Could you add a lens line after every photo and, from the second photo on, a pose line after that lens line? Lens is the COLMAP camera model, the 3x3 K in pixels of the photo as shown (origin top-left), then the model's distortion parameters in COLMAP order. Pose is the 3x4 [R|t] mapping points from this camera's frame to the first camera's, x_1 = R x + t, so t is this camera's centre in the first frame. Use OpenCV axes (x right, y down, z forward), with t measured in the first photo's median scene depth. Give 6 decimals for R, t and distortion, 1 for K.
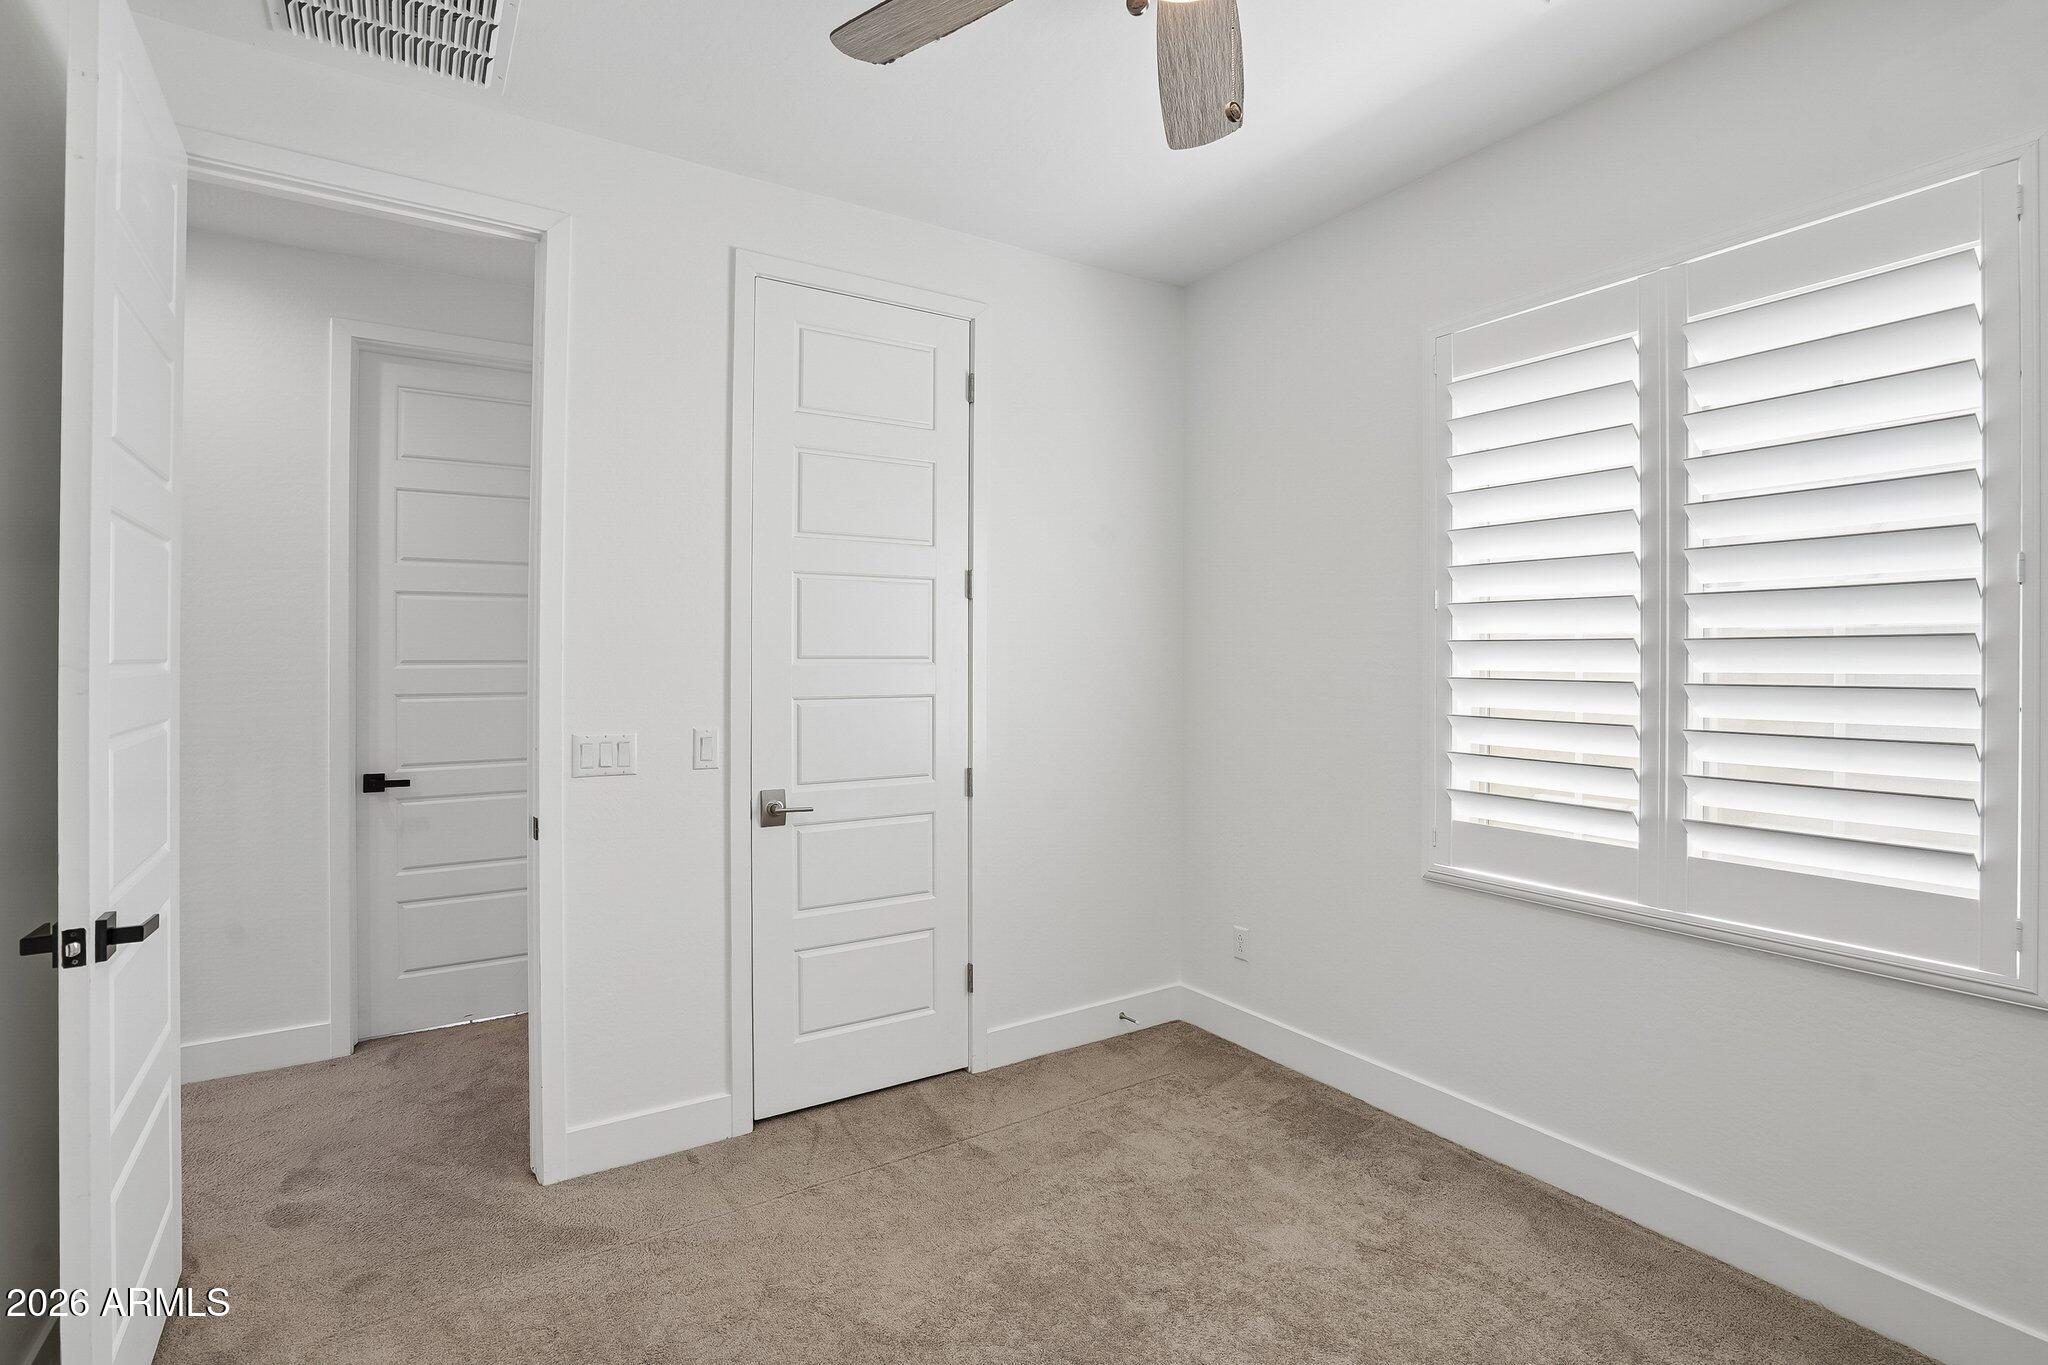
lens RADIAL K [[958.6, 0, 1016.3], [0, 958.6, 670.4], [0, 0, 1]] dist [-0.067395, 0.028349]
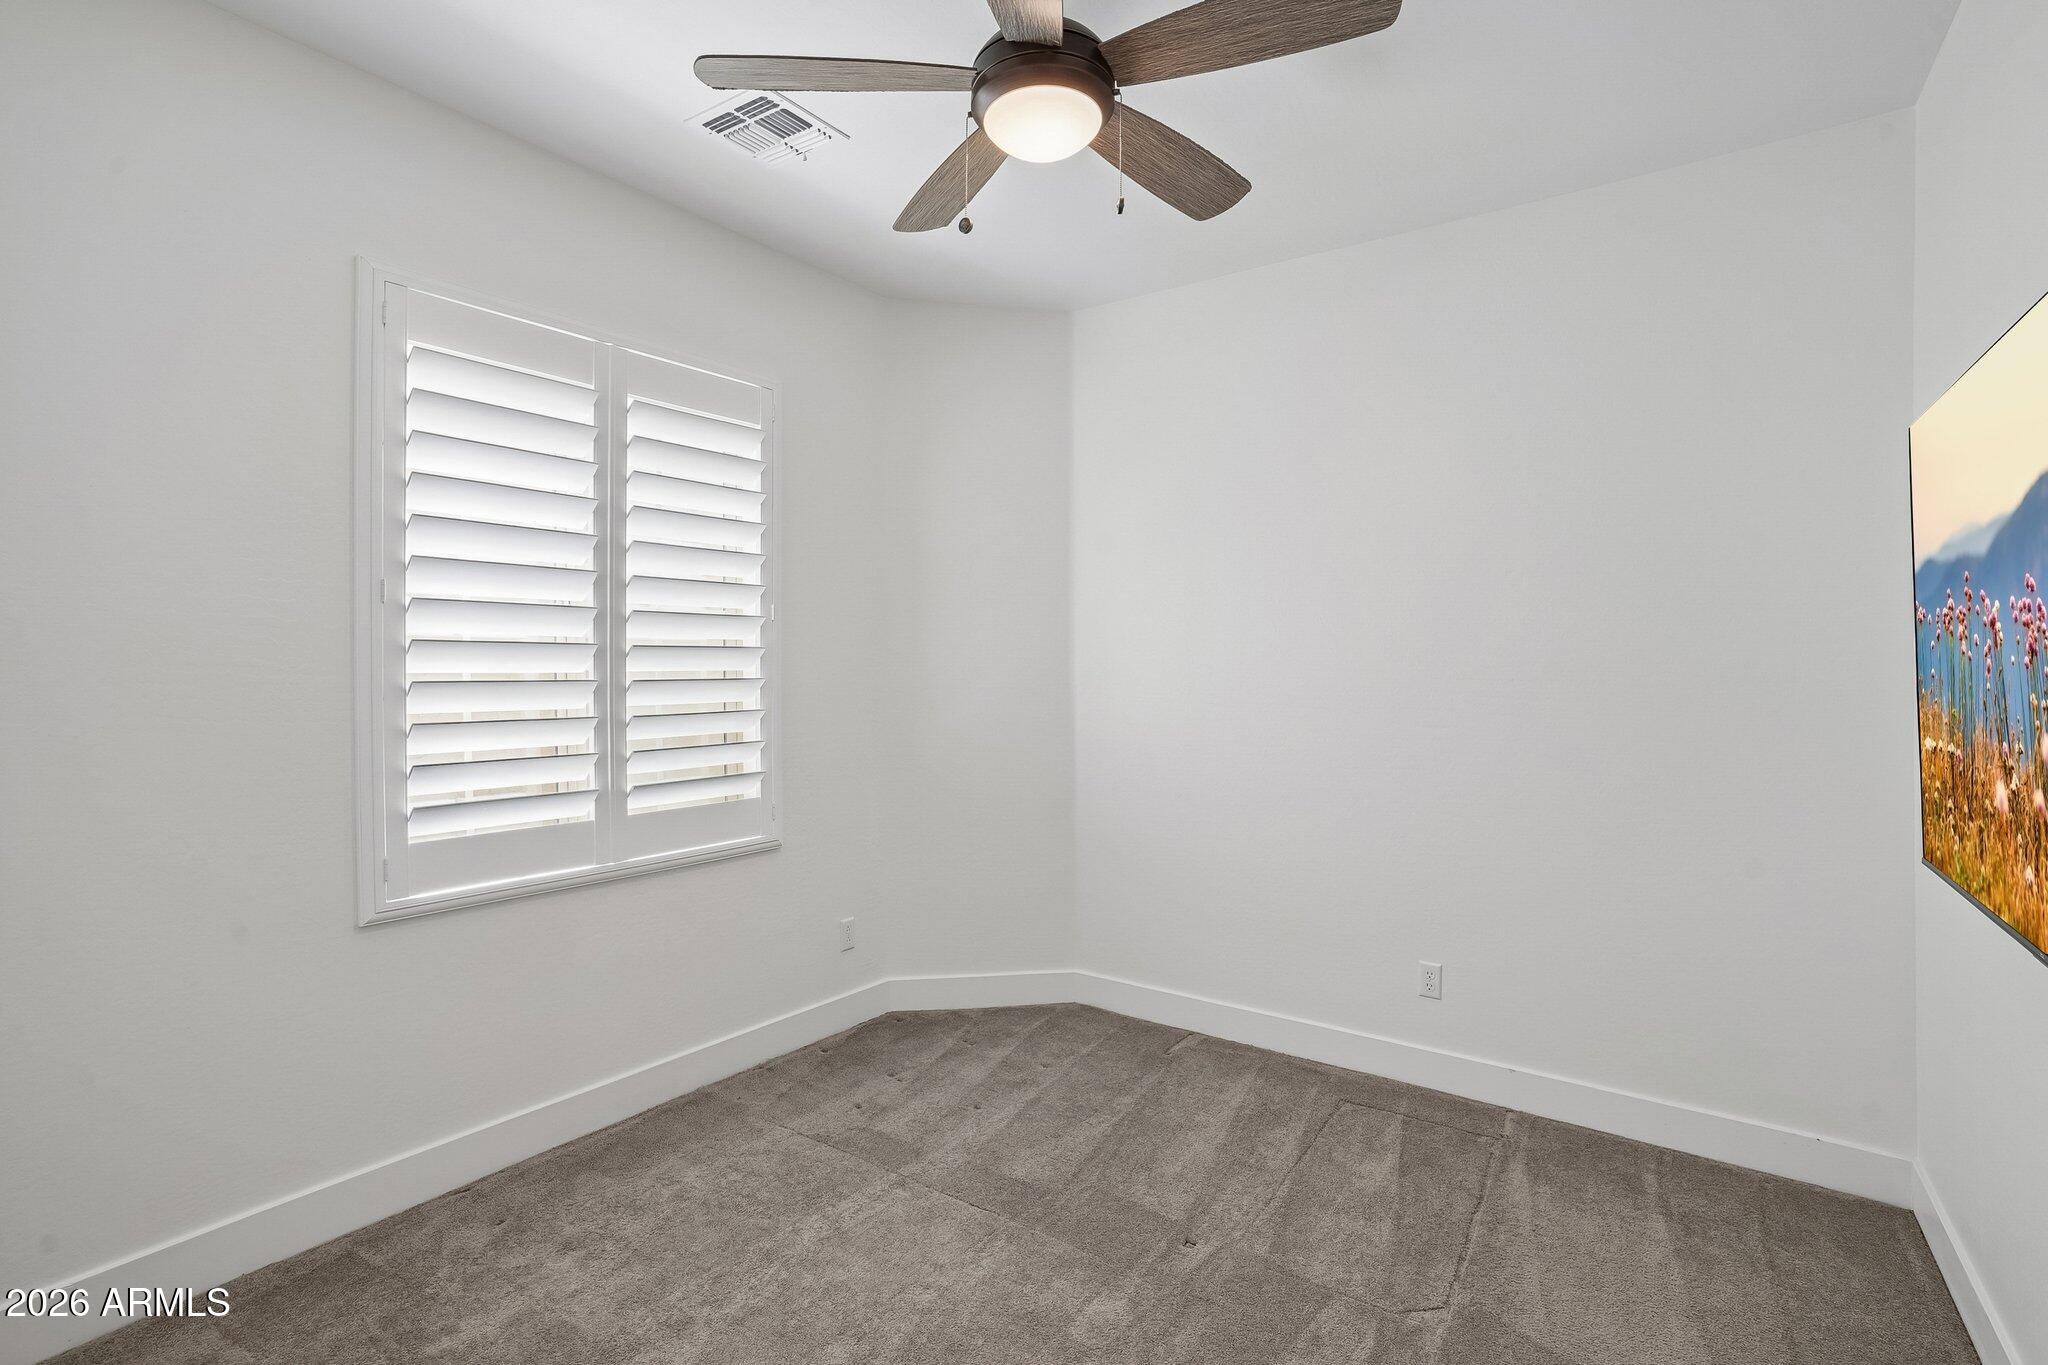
lens RADIAL K [[958.6, 0, 1016.3], [0, 958.6, 670.4], [0, 0, 1]] dist [-0.067395, 0.028349]
pose [[-0.373893, -0.016595, 0.927323, -0.650430], [0.000860, 0.999833, 0.018239, -0.021658], [-0.927472, 0.007617, -0.373816, 0.941820]]
